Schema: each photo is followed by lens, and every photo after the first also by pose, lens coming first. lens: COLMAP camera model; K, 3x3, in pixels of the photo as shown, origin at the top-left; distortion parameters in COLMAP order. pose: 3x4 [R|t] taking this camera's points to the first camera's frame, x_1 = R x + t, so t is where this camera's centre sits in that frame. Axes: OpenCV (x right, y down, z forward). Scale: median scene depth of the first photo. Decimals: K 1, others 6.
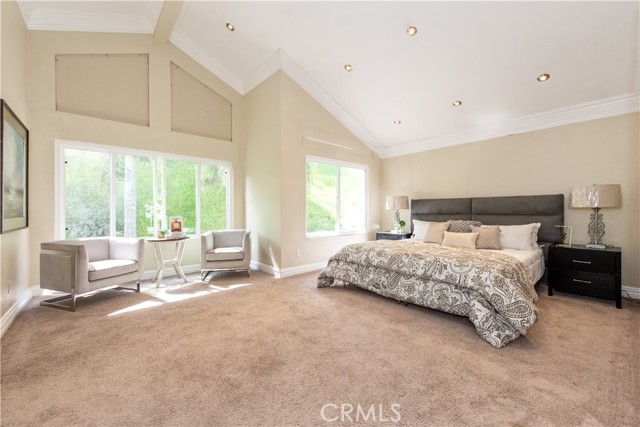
lens RADIAL K [[254.7, 0, 322.9], [0, 254.7, 209.7], [0, 0, 1]] dist [-0.000803, -0.000493]
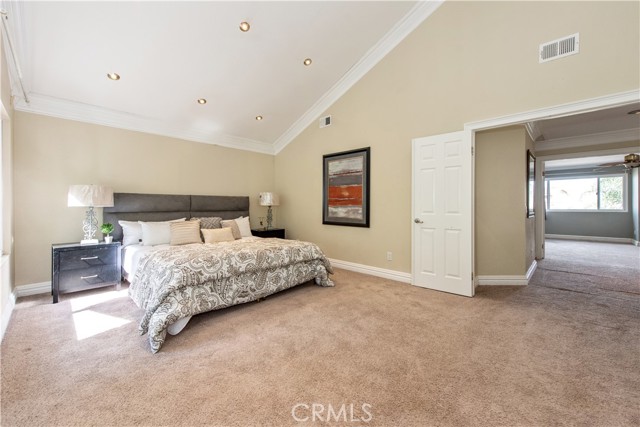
lens RADIAL K [[254.7, 0, 322.9], [0, 254.7, 209.7], [0, 0, 1]] dist [-0.000803, -0.000493]
pose [[-0.096808, -0.011419, 0.995238, -0.681478], [0.001255, 0.999932, 0.011595, -0.000111], [-0.995302, 0.002372, -0.096788, 0.818298]]
